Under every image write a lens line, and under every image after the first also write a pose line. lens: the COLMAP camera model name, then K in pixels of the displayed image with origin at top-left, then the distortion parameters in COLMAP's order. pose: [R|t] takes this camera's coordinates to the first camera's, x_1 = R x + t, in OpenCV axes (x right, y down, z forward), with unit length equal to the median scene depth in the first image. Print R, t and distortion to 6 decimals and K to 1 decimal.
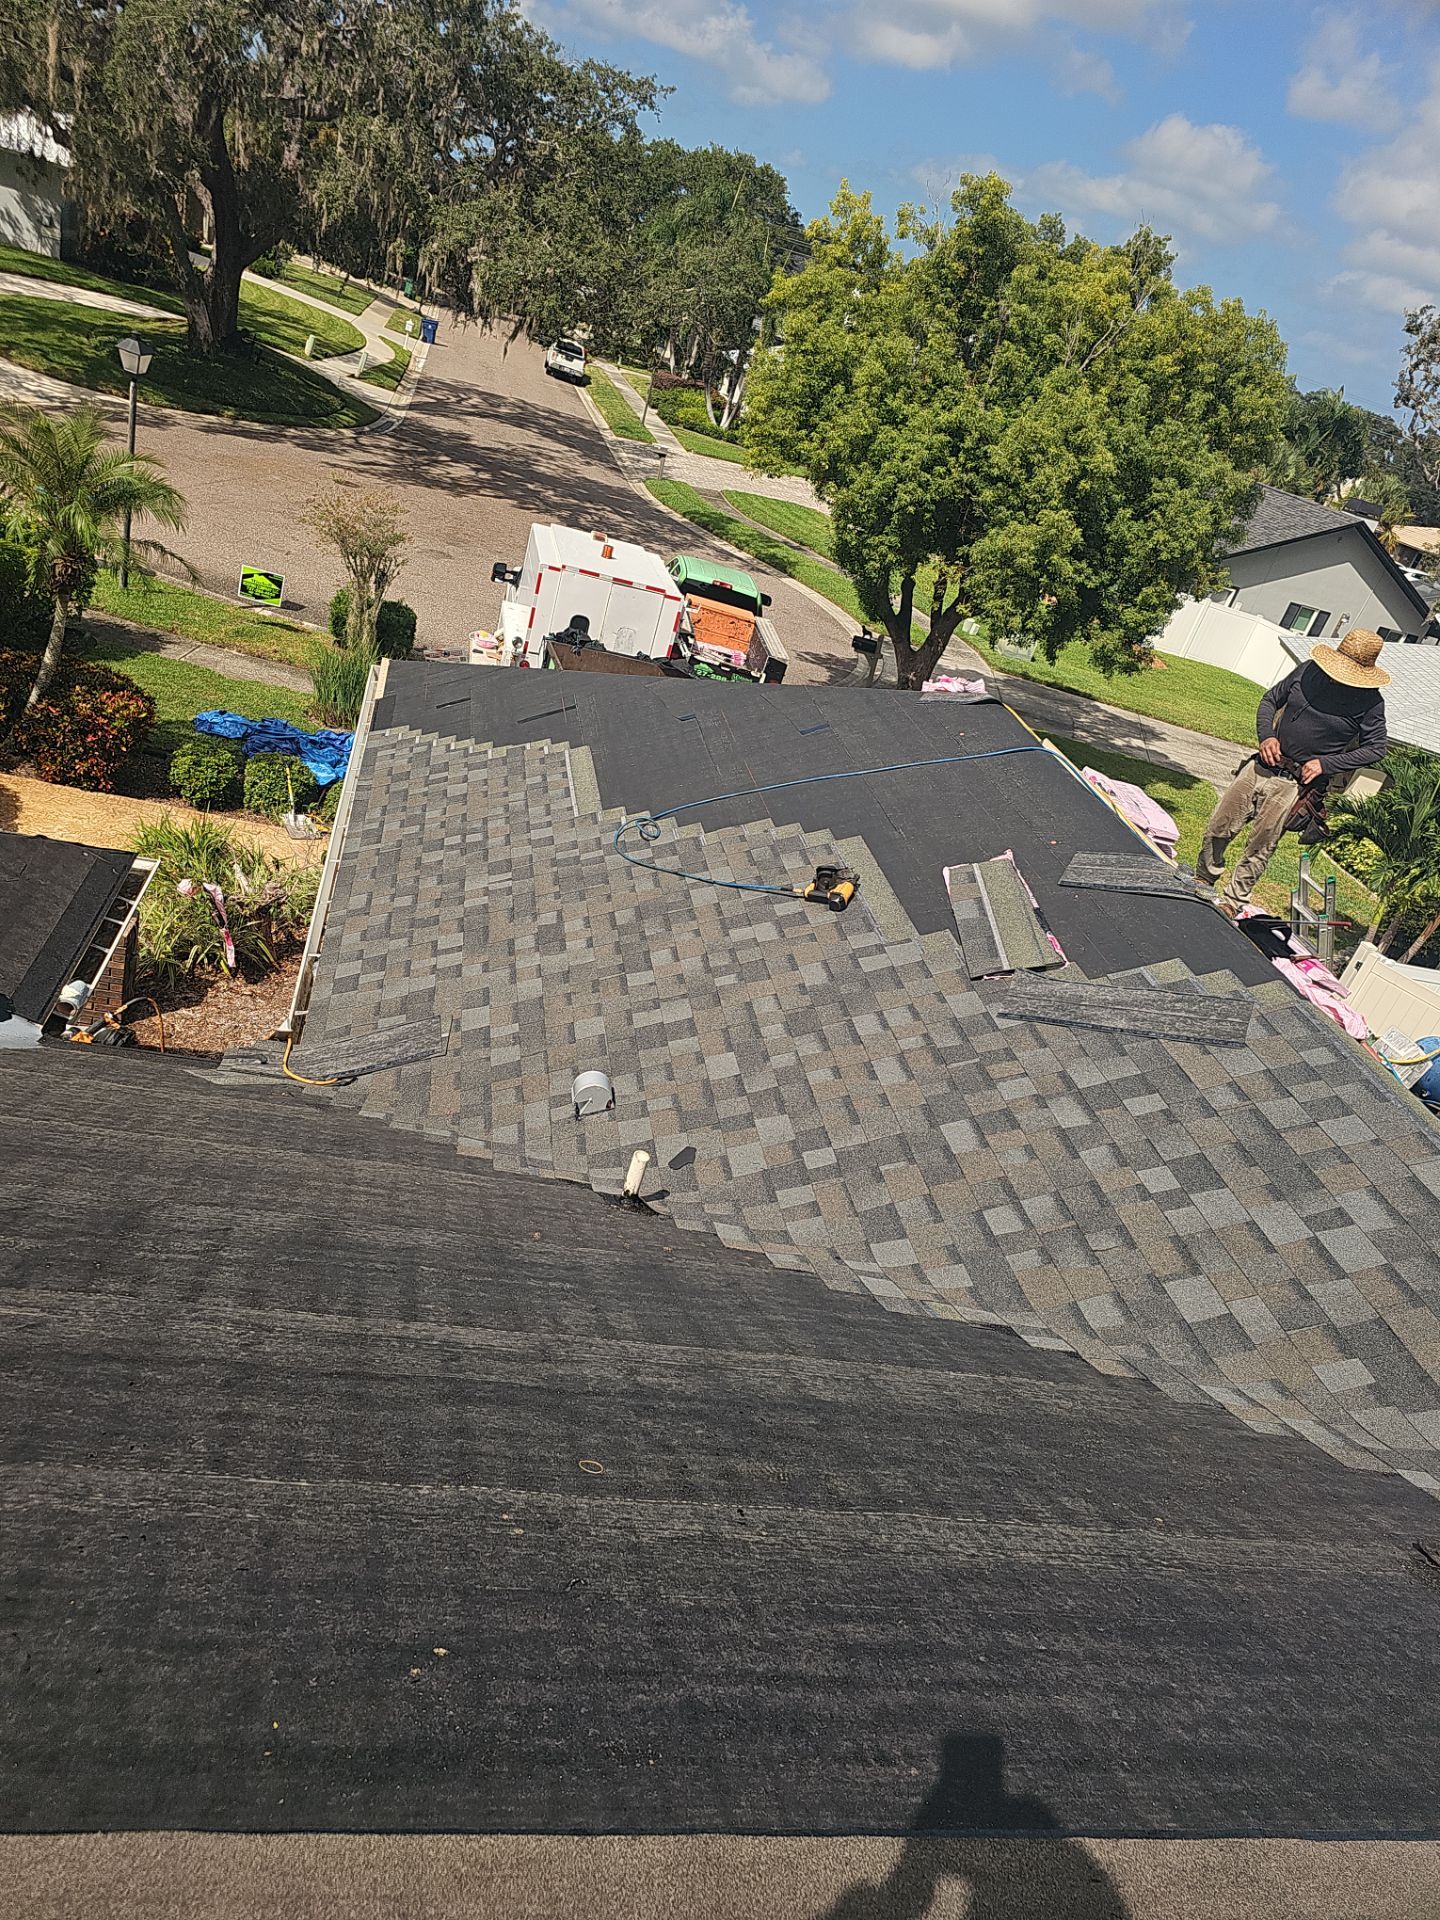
lens RADIAL K [[1379.9, 0, 690.8], [0, 1379.9, 908.2], [0, 0, 1]] dist [0.106784, -0.175613]
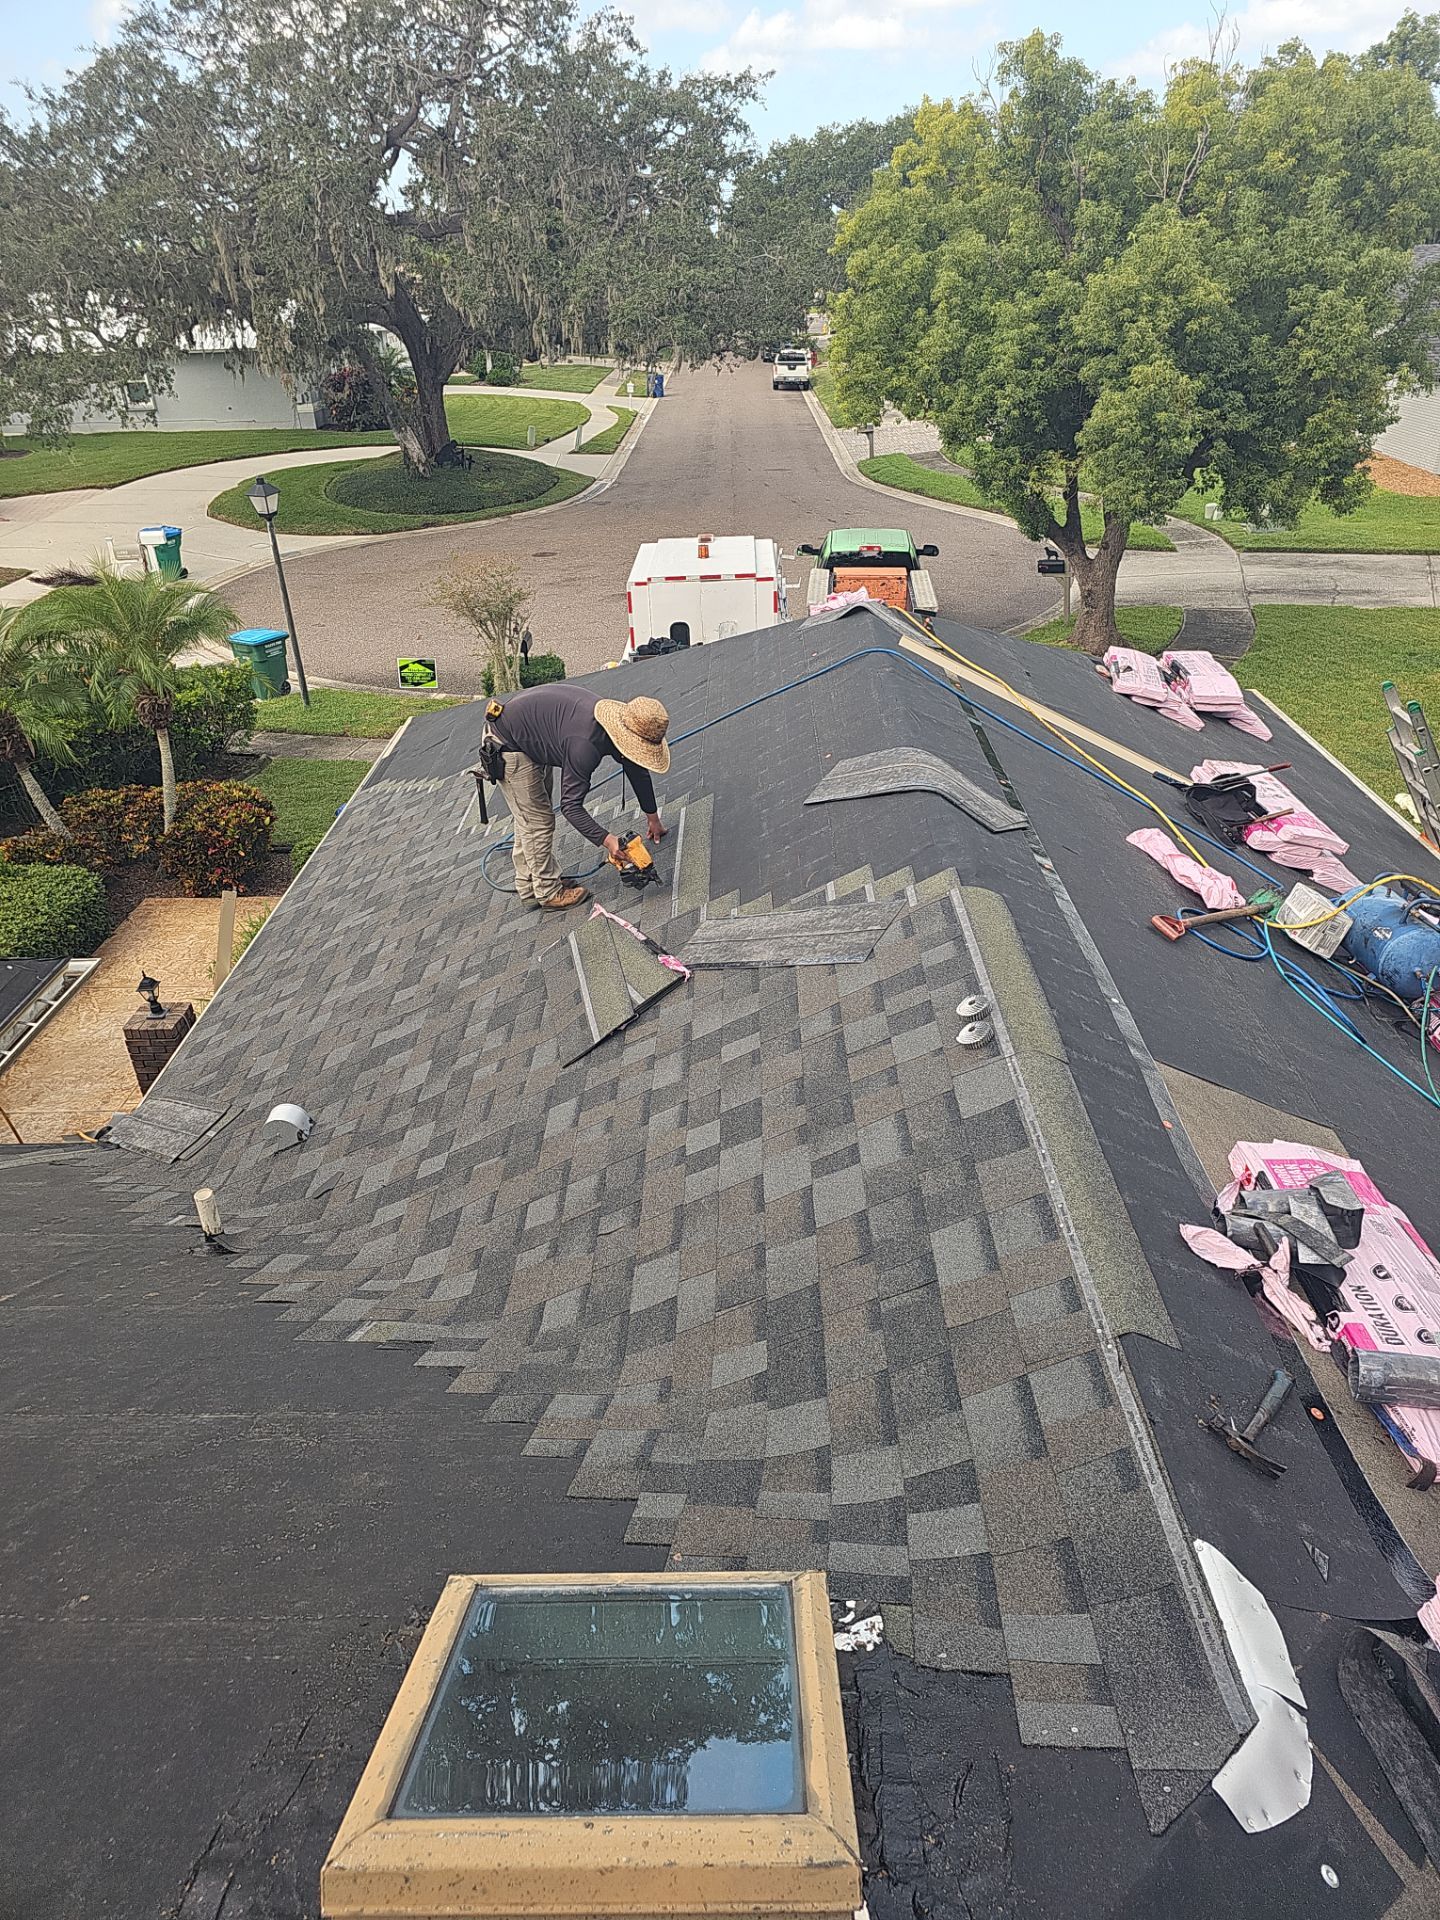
lens RADIAL K [[1375.4, 0, 720.4], [0, 1375.4, 890.1], [0, 0, 1]] dist [0.080448, -0.102644]
pose [[0.926317, -0.196890, -0.321201, 0.482693], [0.189898, 0.980356, -0.053289, 0.072016], [0.325384, -0.011633, 0.945510, 0.171352]]
